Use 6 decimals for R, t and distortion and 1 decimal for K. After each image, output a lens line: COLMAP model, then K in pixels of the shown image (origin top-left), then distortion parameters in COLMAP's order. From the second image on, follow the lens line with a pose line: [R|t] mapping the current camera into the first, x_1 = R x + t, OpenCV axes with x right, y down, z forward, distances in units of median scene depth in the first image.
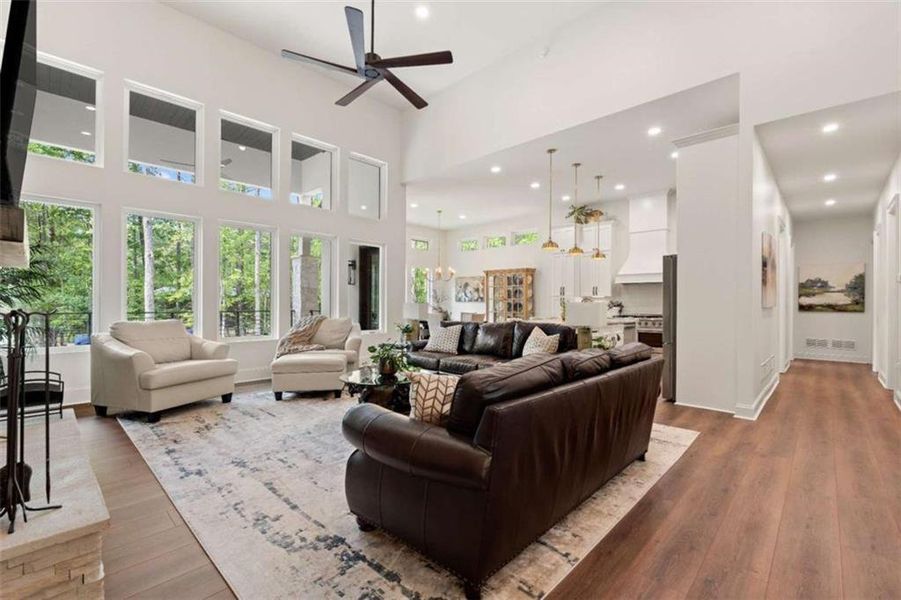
lens RADIAL K [[395.4, 0, 445.3], [0, 395.4, 304.9], [0, 0, 1]] dist [-0.001188, 0.000063]
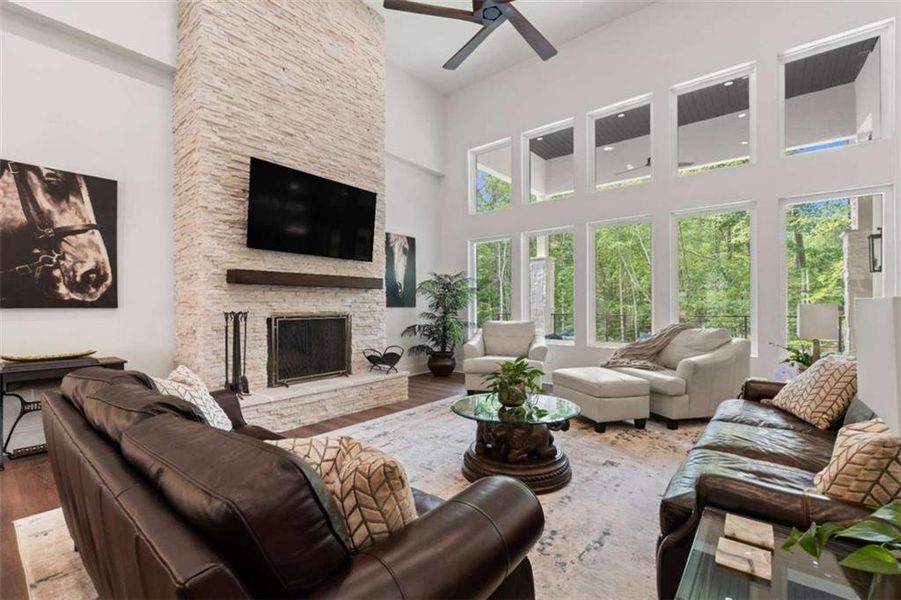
lens RADIAL K [[395.4, 0, 445.3], [0, 395.4, 304.9], [0, 0, 1]] dist [-0.001188, 0.000063]
pose [[0.082028, -0.000606, -0.996630, 0.727103], [0.009878, 0.999951, 0.000205, -0.019206], [0.996581, -0.009861, 0.082030, 1.013324]]
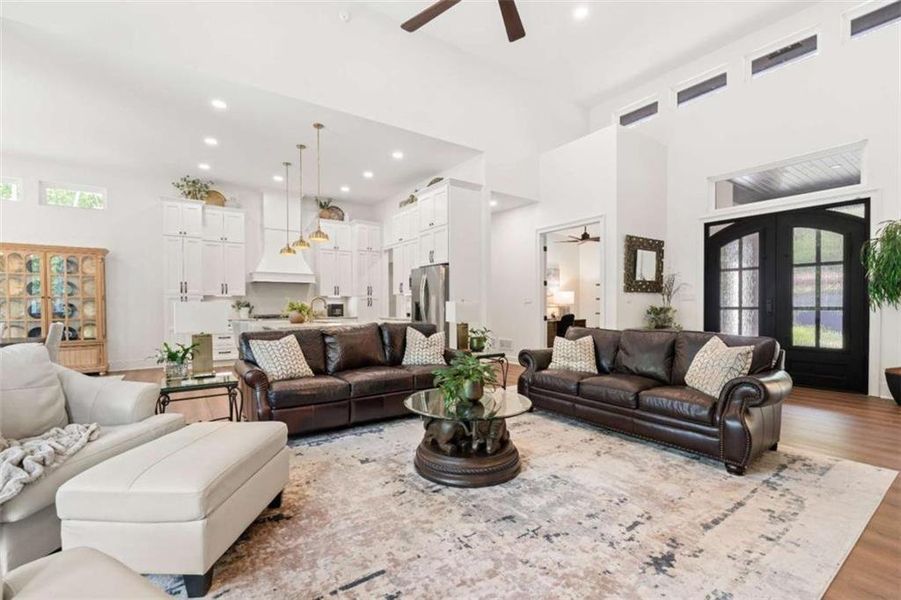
lens RADIAL K [[400.5, 0, 450.0], [0, 400.5, 312.5], [0, 0, 1]] dist [-0.001386, 0.000022]
pose [[0.177417, -0.025454, 0.983807, -1.089660], [0.007282, 0.999672, 0.024551, -0.005888], [-0.984109, 0.002808, 0.177544, 1.118530]]
